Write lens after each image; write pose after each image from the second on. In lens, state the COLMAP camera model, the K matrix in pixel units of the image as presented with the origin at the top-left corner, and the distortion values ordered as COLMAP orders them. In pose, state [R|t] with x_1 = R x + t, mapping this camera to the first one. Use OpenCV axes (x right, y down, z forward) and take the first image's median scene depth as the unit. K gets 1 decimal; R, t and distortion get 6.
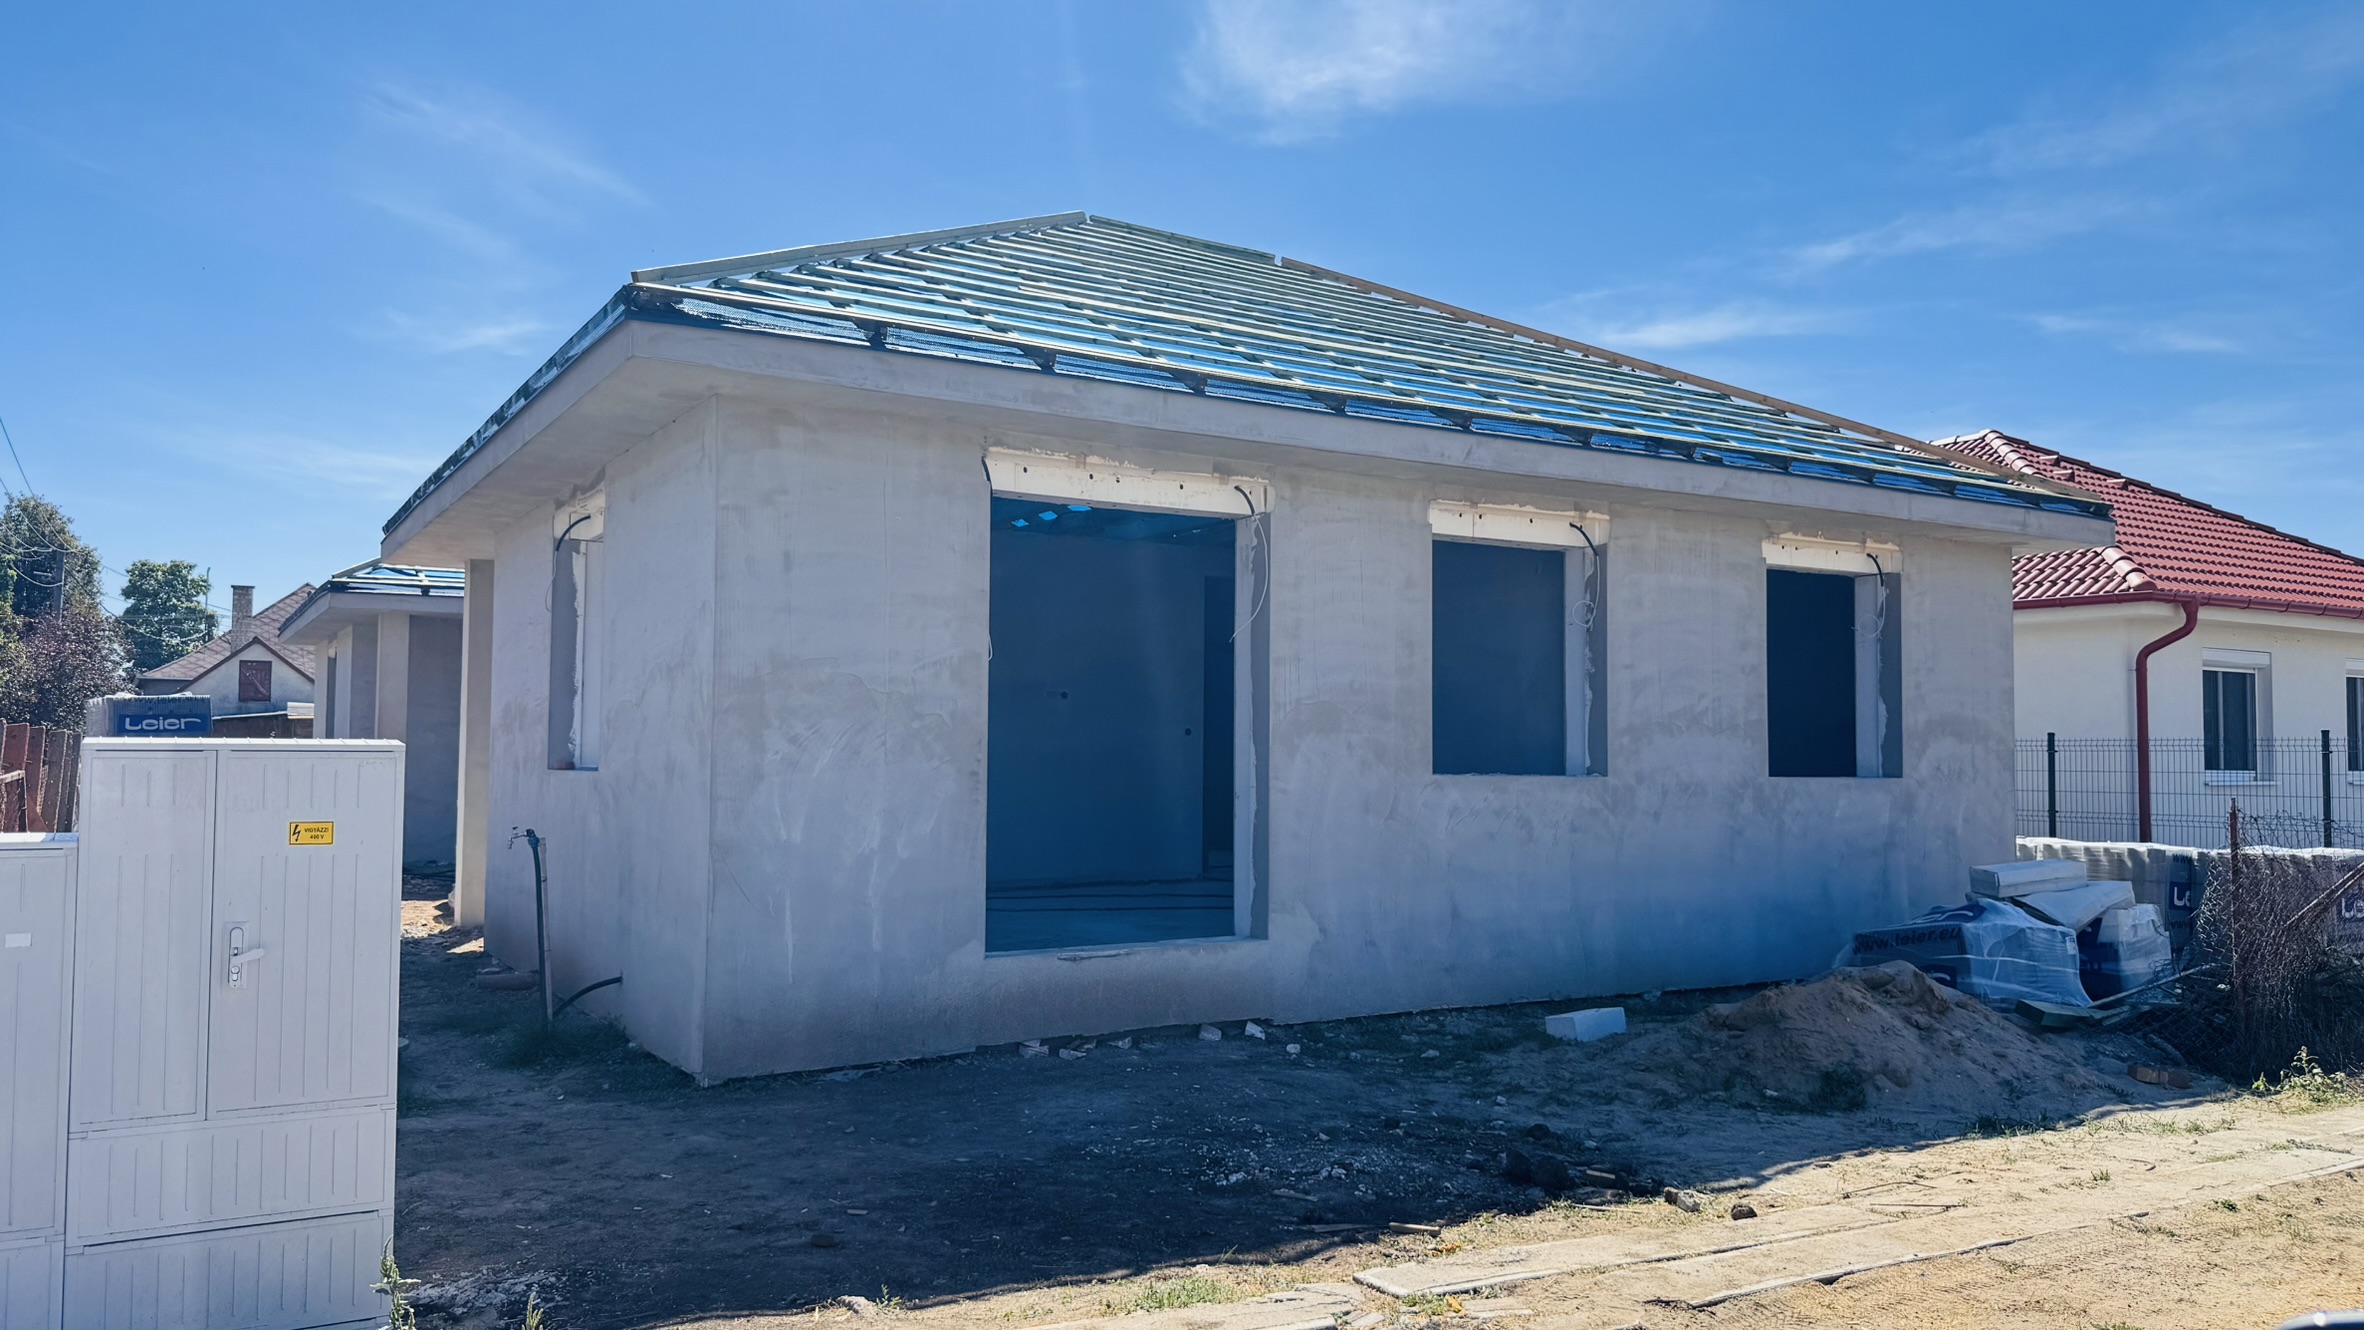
lens RADIAL K [[1674.3, 0, 1174.4], [0, 1674.3, 683.3], [0, 0, 1]] dist [0.166675, -0.261711]
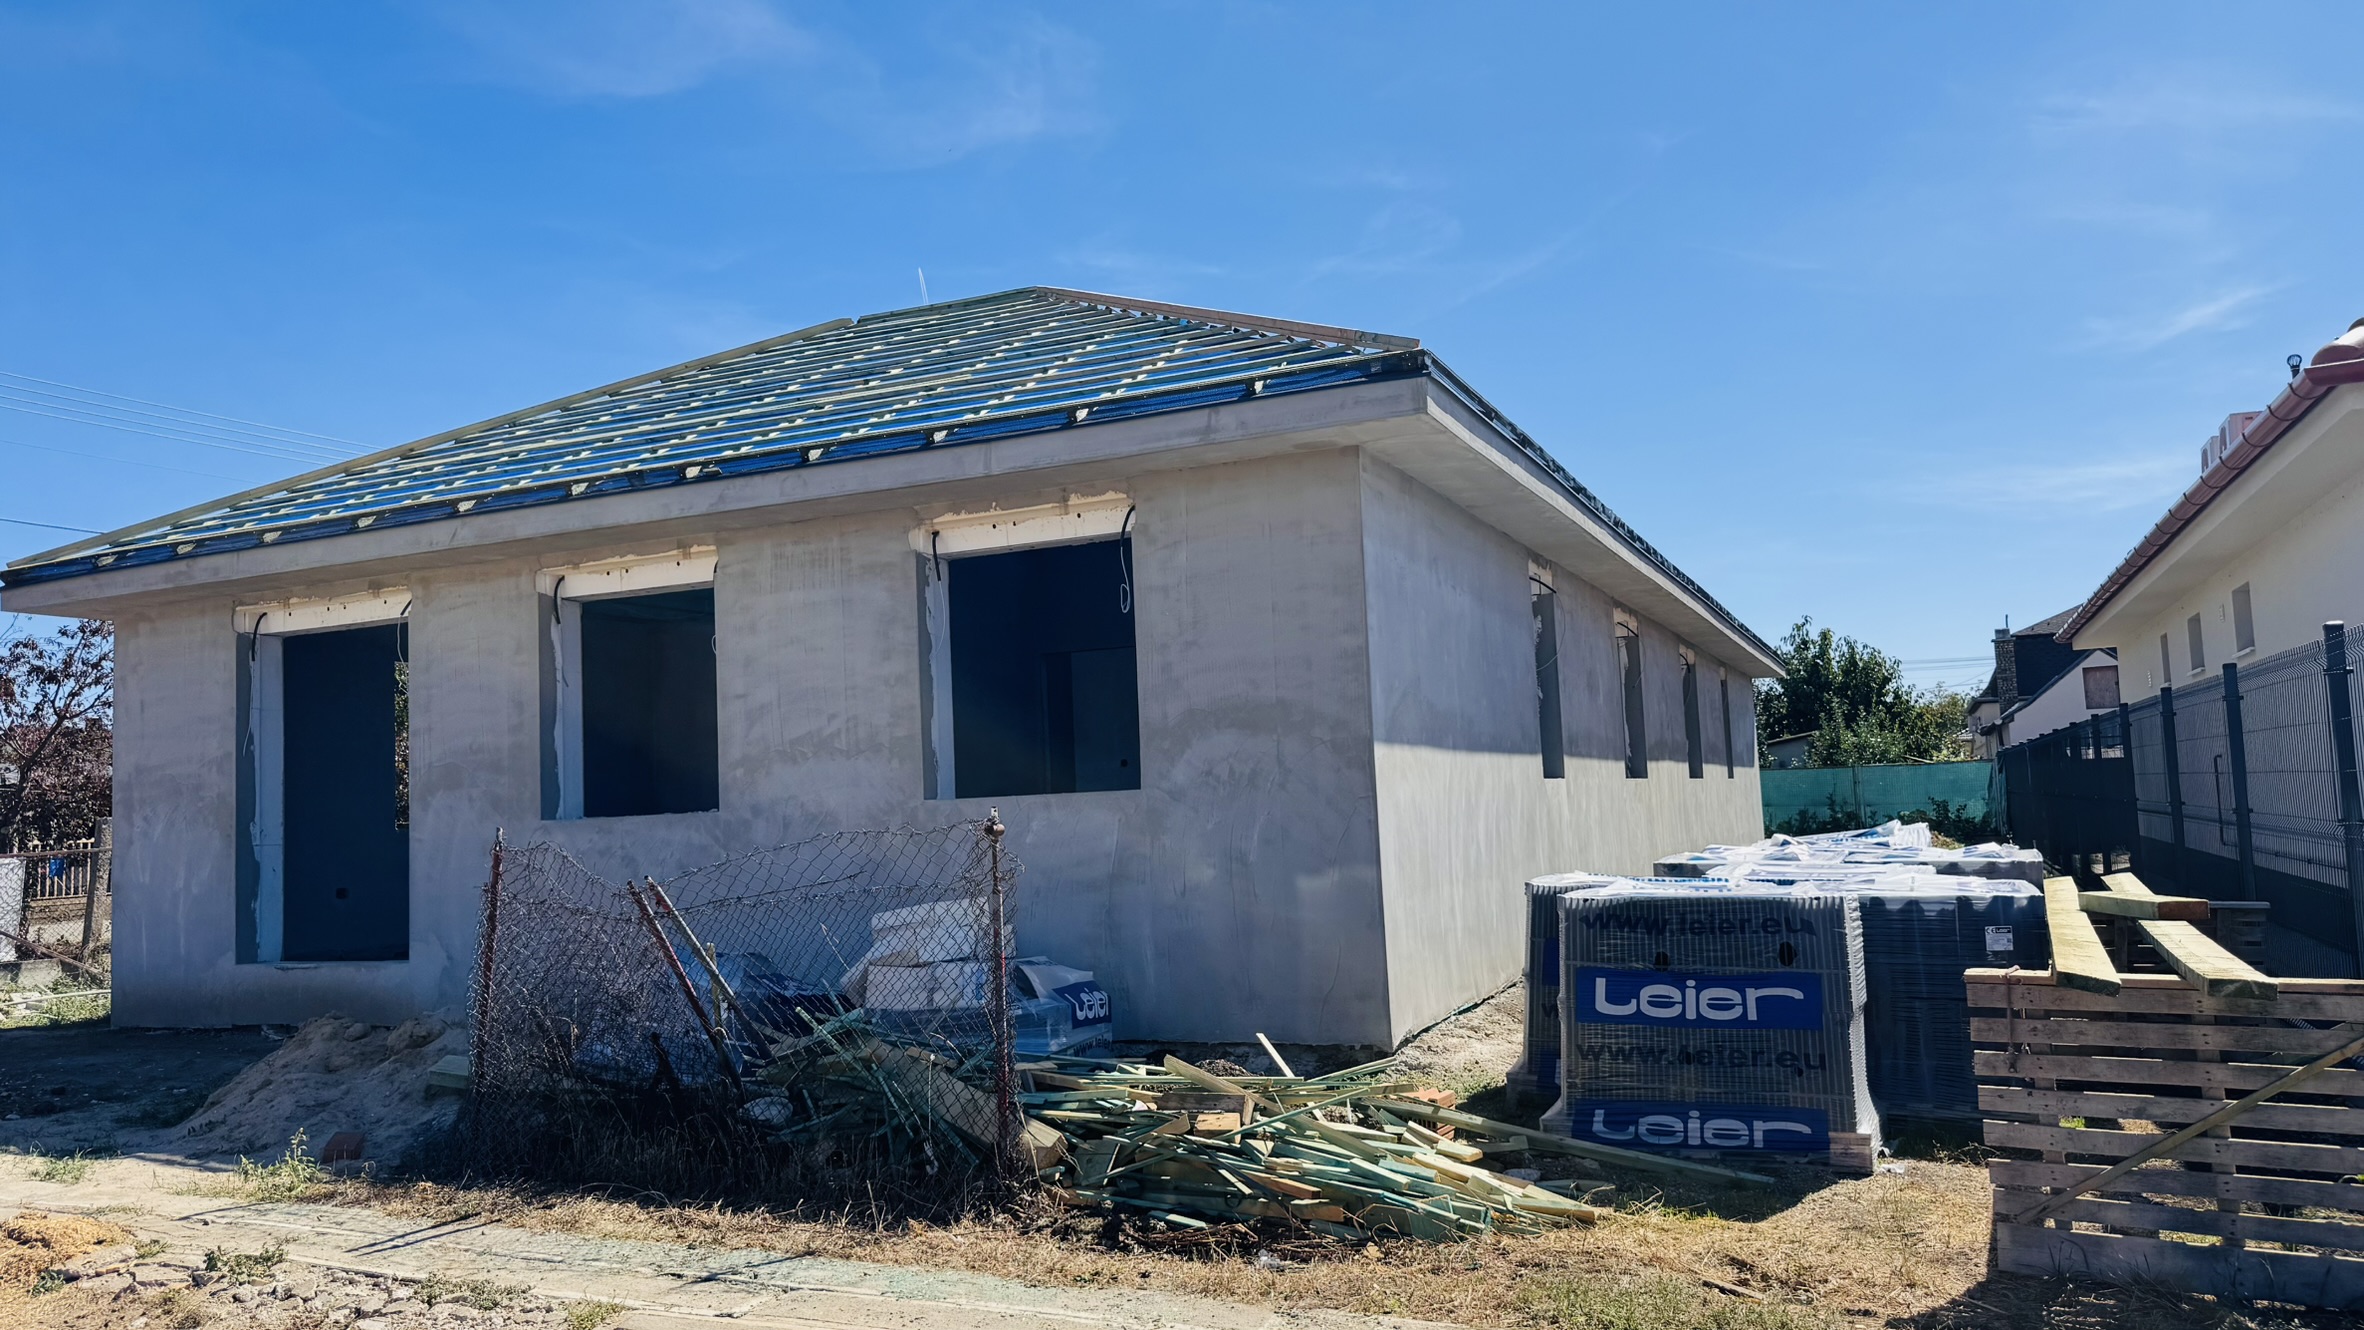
lens RADIAL K [[1674.3, 0, 1174.4], [0, 1674.3, 683.3], [0, 0, 1]] dist [0.166675, -0.261711]
pose [[0.543682, -0.092690, -0.834158, 1.310880], [0.085303, 0.994839, -0.054946, 0.061751], [0.834945, -0.041283, 0.548782, 0.732777]]
